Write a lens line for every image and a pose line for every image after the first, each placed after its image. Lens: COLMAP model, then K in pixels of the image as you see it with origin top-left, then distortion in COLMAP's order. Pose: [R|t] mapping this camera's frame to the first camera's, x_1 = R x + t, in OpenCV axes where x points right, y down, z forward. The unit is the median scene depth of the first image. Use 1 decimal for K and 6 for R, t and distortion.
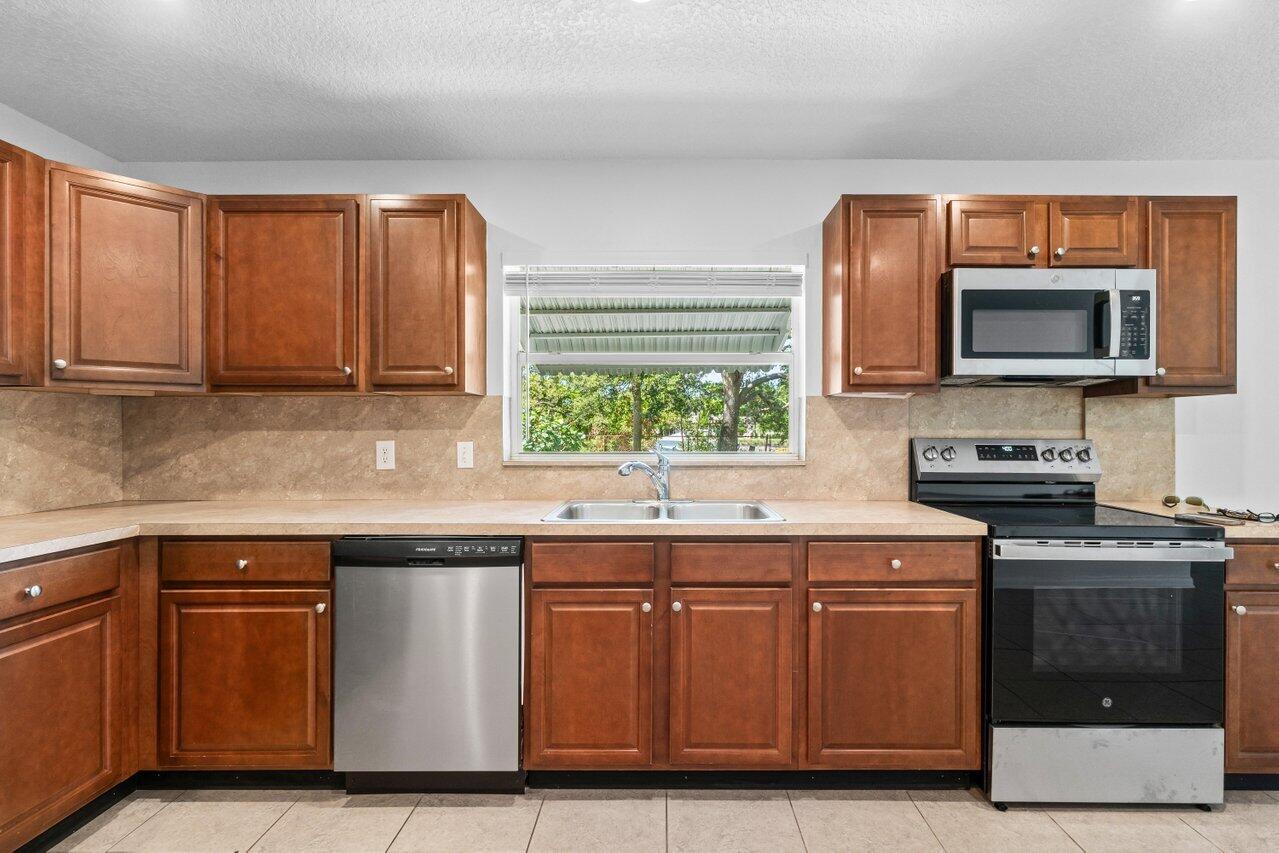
lens RADIAL K [[592.7, 0, 640.7], [0, 592.7, 424.4], [0, 0, 1]] dist [0.003645, 0.000620]
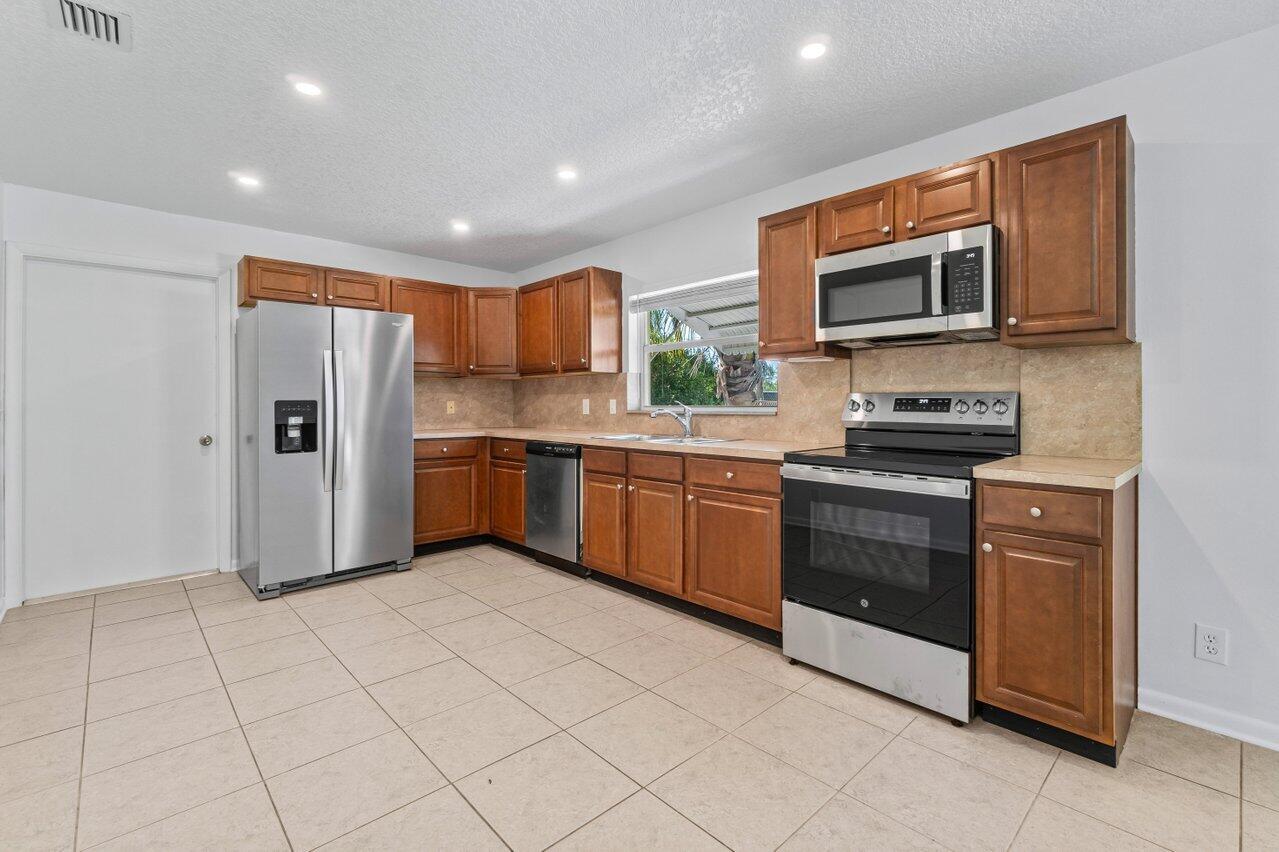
lens RADIAL K [[558.7, 0, 636.5], [0, 558.7, 400.3], [0, 0, 1]] dist [0.005327, -0.001062]
pose [[0.687193, -0.005672, -0.726453, 1.133555], [0.003872, 0.999984, -0.004145, 0.046710], [0.726465, 0.000036, 0.687204, -0.113895]]
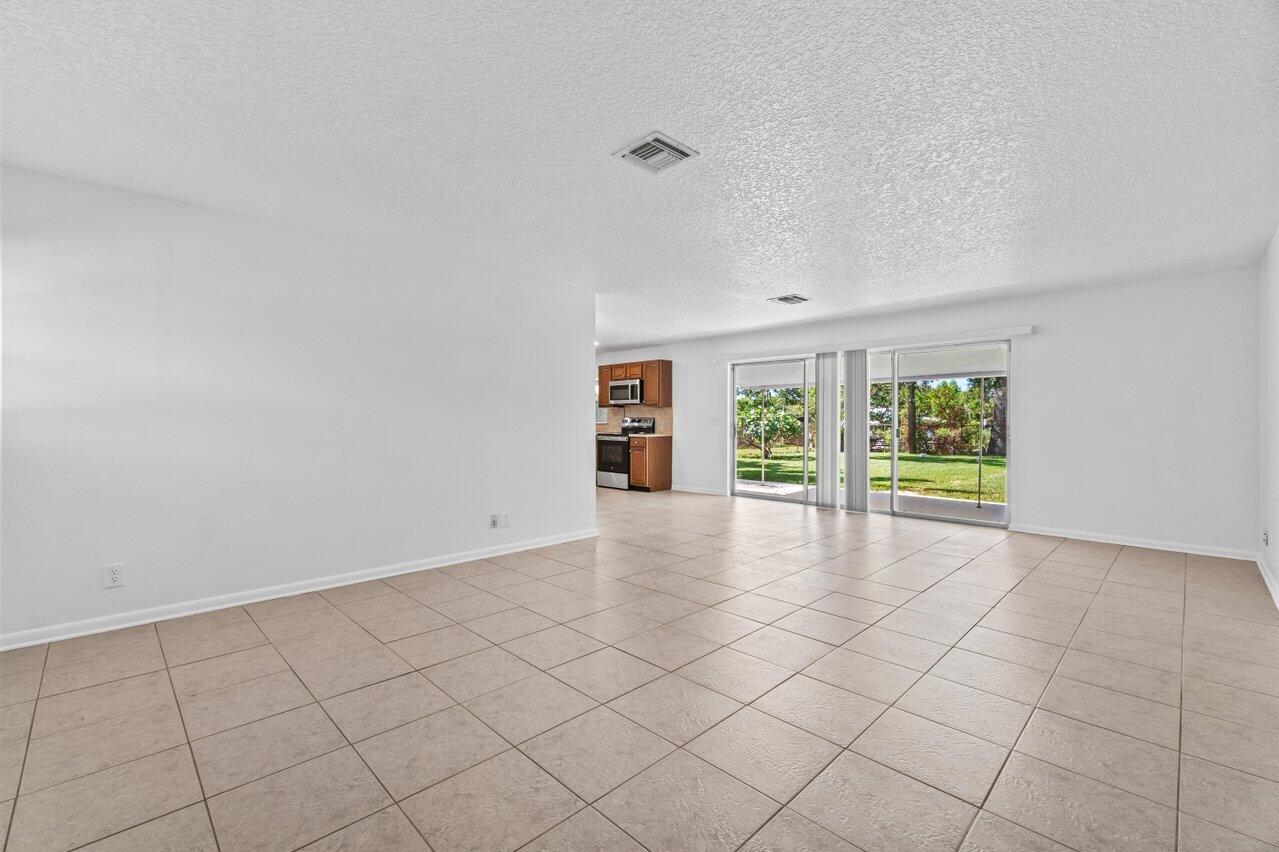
lens RADIAL K [[558.7, 0, 635.6], [0, 558.7, 412.6], [0, 0, 1]] dist [0.005327, -0.001062]
pose [[0.697079, -0.011657, -0.716899, 3.841165], [0.003171, 0.999908, -0.013176, 0.046358], [0.716987, 0.006911, 0.697052, -1.945850]]
